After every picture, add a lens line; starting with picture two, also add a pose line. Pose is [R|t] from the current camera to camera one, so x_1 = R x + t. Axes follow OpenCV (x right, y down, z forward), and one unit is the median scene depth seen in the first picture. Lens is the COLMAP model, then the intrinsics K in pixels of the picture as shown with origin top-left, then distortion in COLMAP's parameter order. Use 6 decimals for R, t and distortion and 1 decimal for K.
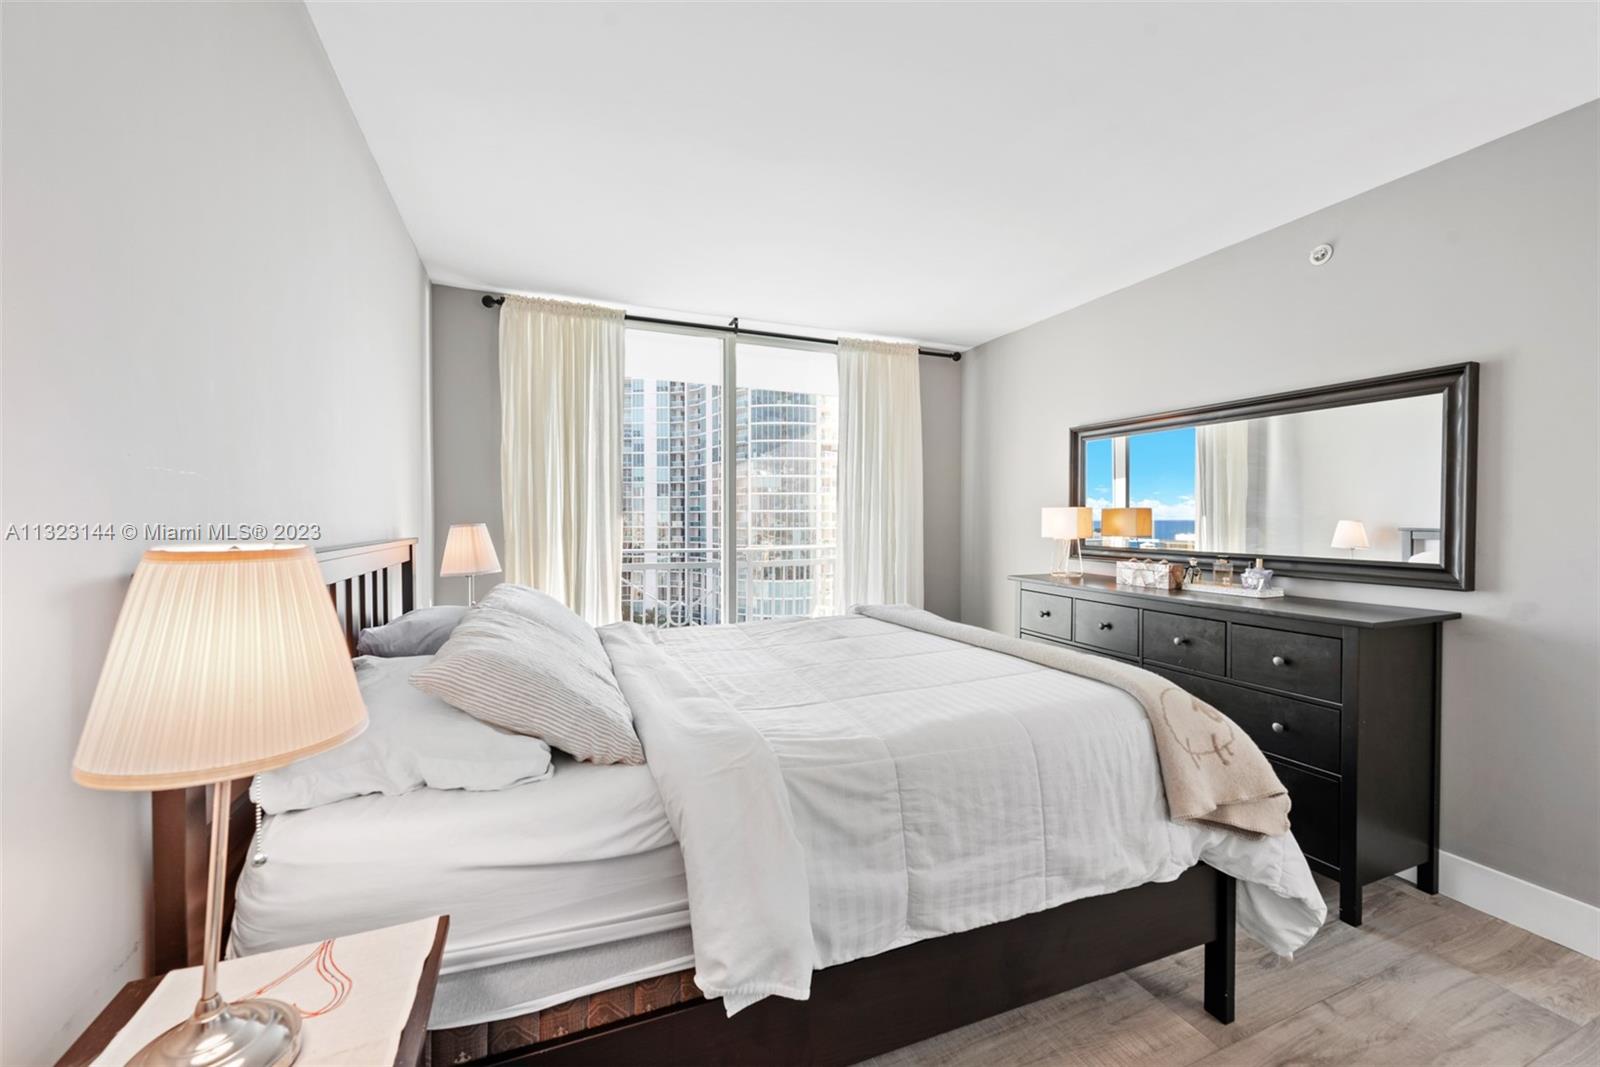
lens RADIAL K [[636.0, 0, 800.0], [0, 636.0, 533.5], [0, 0, 1]] dist [0.011470, -0.000478]
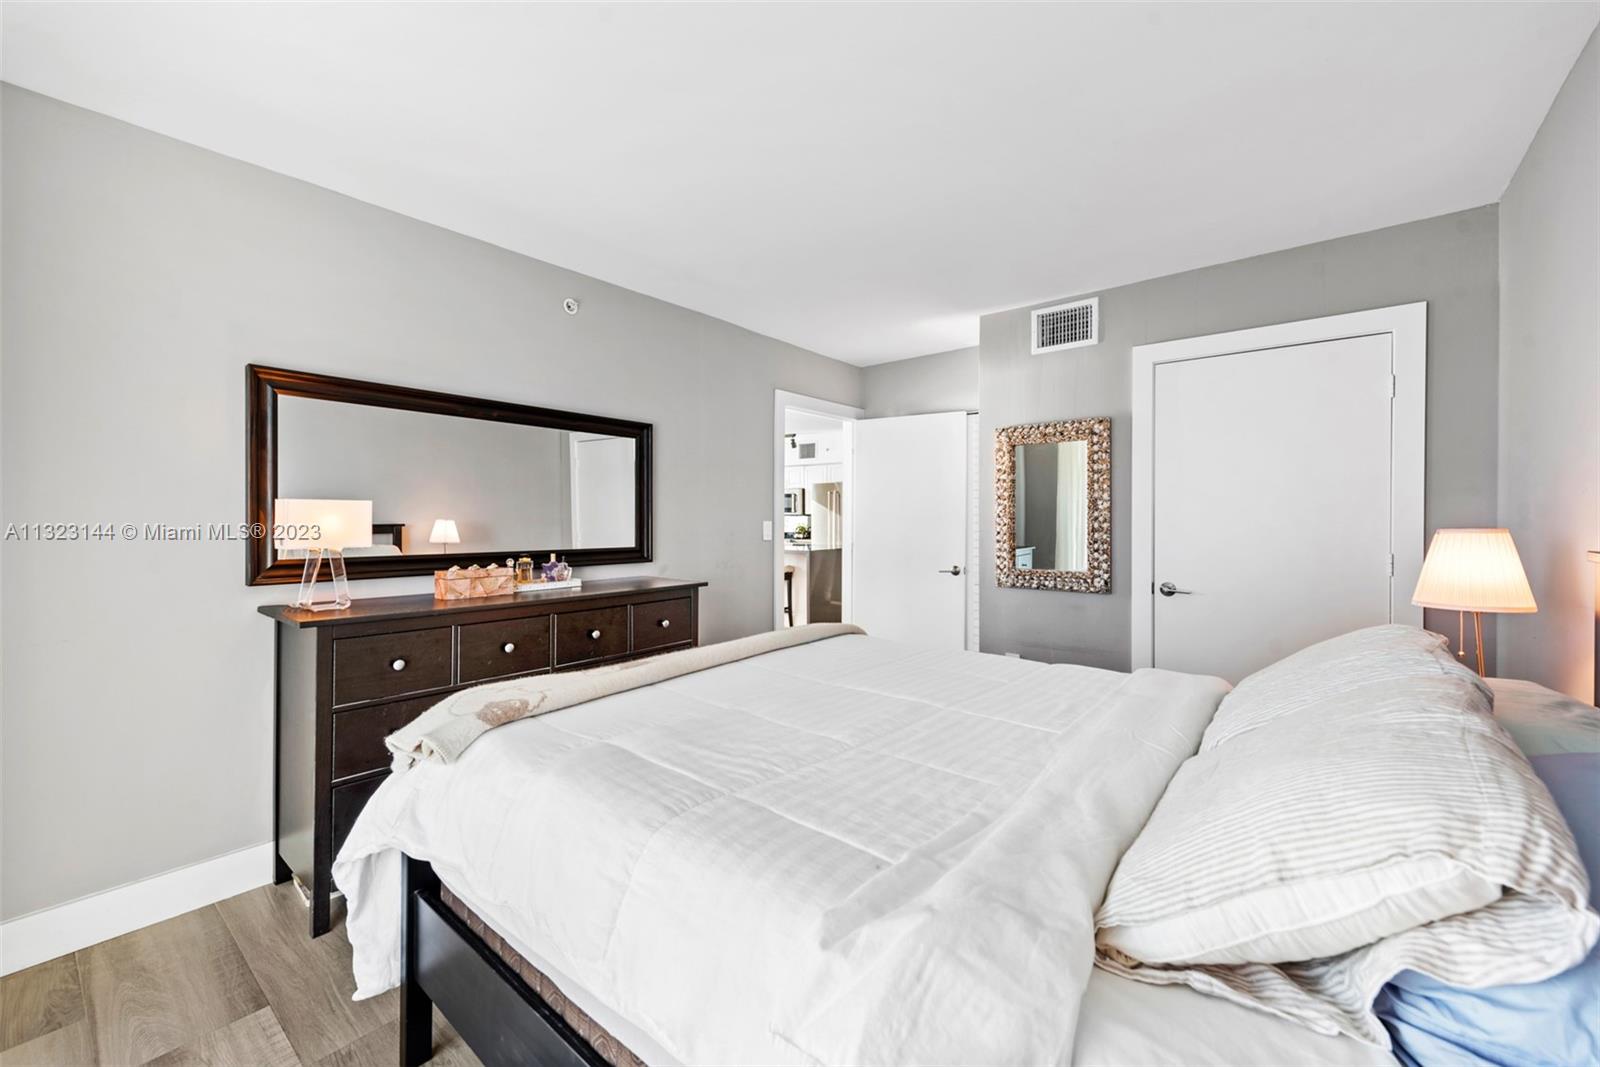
lens RADIAL K [[636.0, 0, 800.0], [0, 636.0, 533.5], [0, 0, 1]] dist [0.011470, -0.000478]
pose [[-0.470186, -0.021029, 0.882317, -0.423011], [0.015540, 0.999364, 0.032100, -0.023116], [-0.882431, 0.028804, -0.469560, 1.032689]]
